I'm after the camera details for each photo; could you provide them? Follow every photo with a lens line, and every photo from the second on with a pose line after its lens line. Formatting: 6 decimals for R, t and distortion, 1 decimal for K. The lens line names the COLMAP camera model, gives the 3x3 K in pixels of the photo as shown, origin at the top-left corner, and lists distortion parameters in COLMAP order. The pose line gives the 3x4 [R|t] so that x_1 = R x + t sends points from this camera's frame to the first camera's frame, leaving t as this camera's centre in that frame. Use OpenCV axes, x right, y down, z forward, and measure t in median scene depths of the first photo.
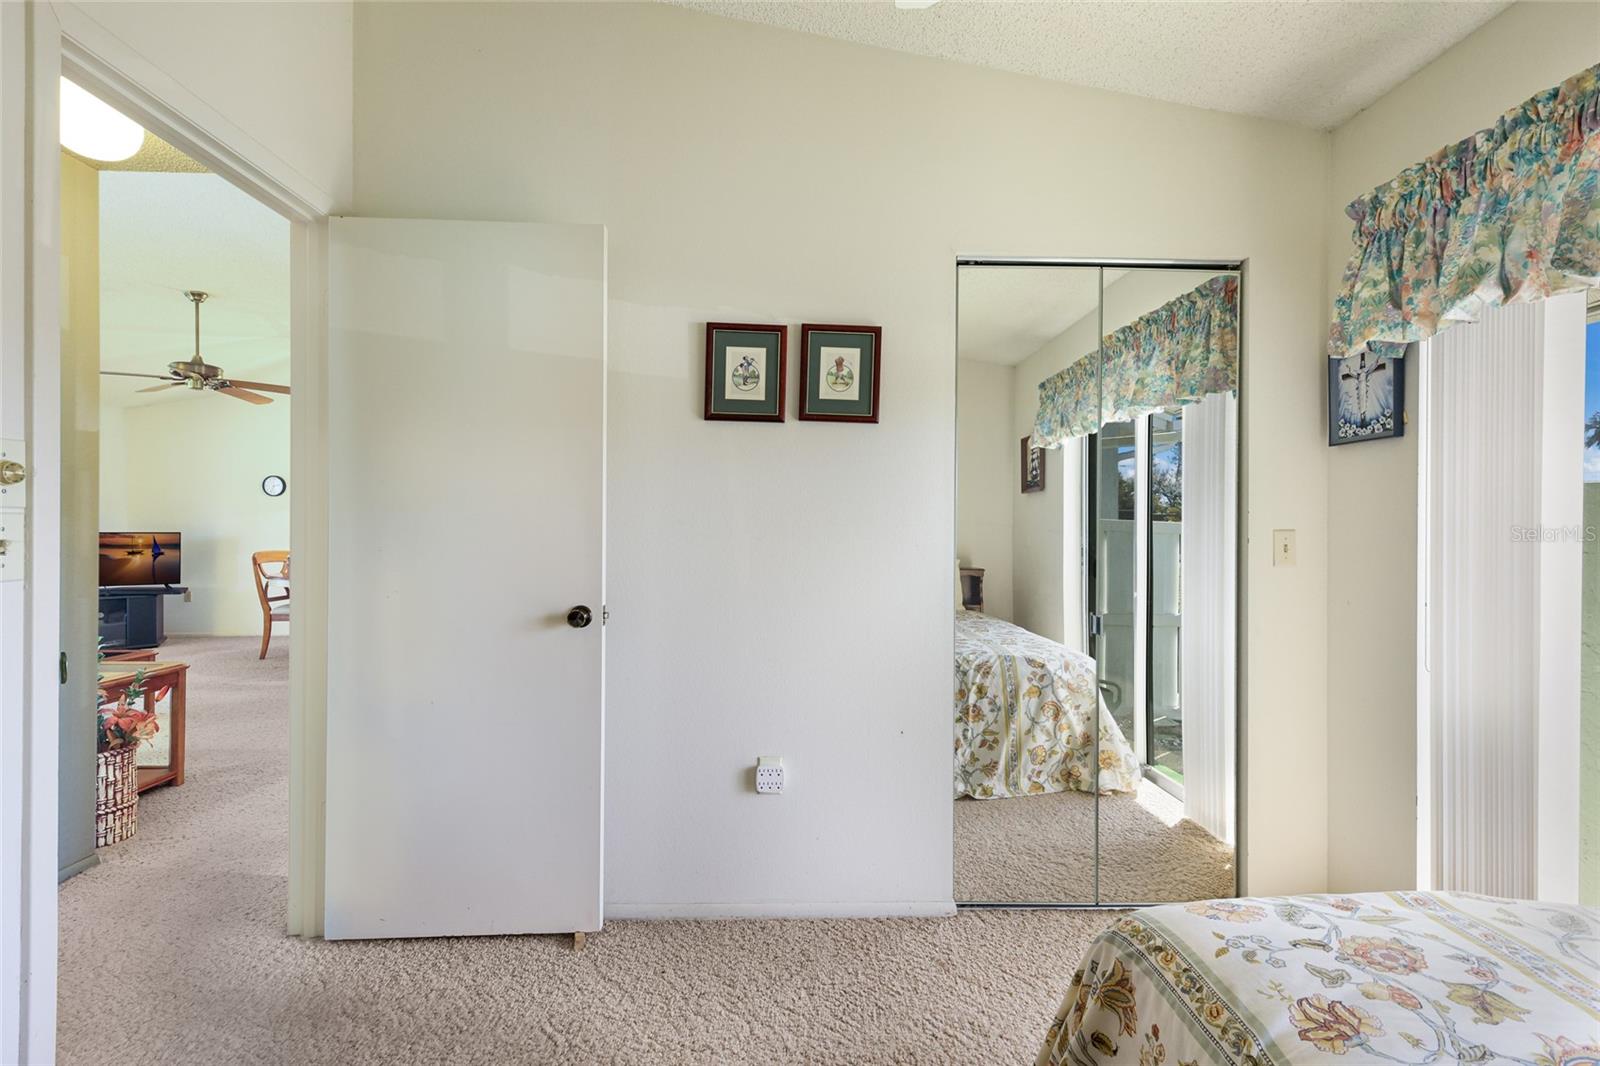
lens RADIAL K [[688.7, 0, 800.0], [0, 688.7, 533.0], [0, 0, 1]] dist [-0.000096, 0.000147]
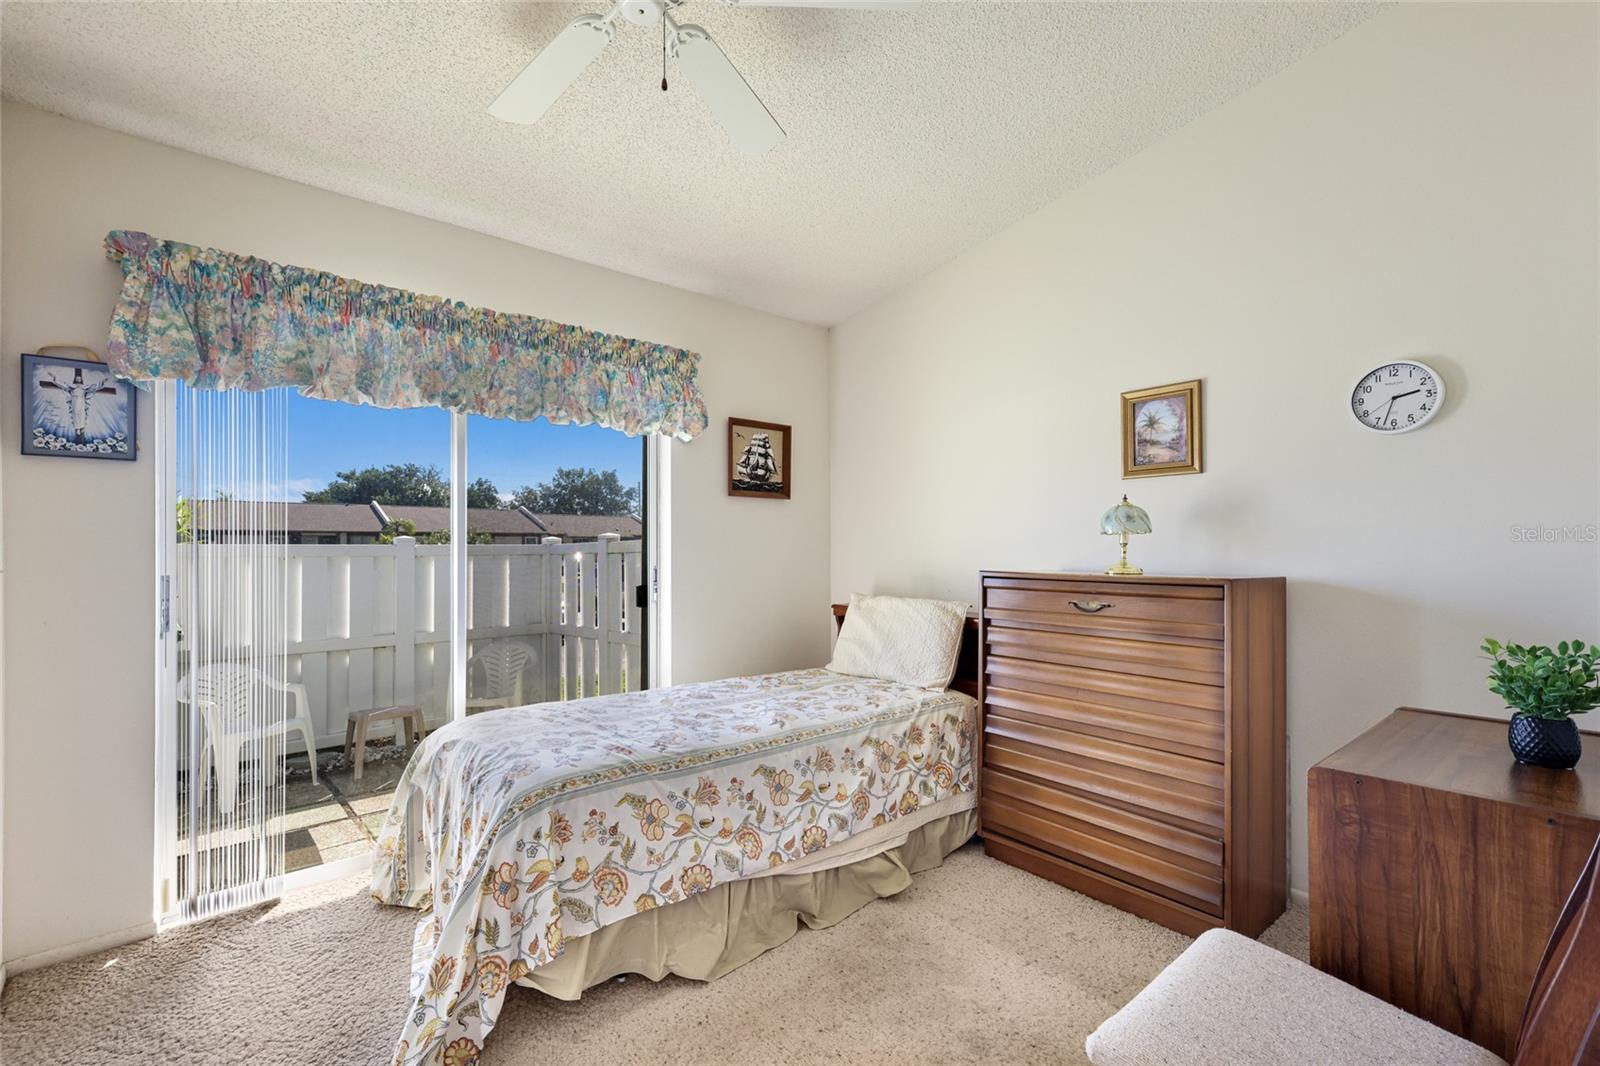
lens RADIAL K [[688.7, 0, 800.0], [0, 688.7, 533.0], [0, 0, 1]] dist [-0.000096, 0.000147]
pose [[-0.620644, 0.016541, 0.783918, -0.624014], [0.010279, 0.999863, -0.012960, -0.000542], [-0.784025, 0.000015, -0.620729, 0.827510]]
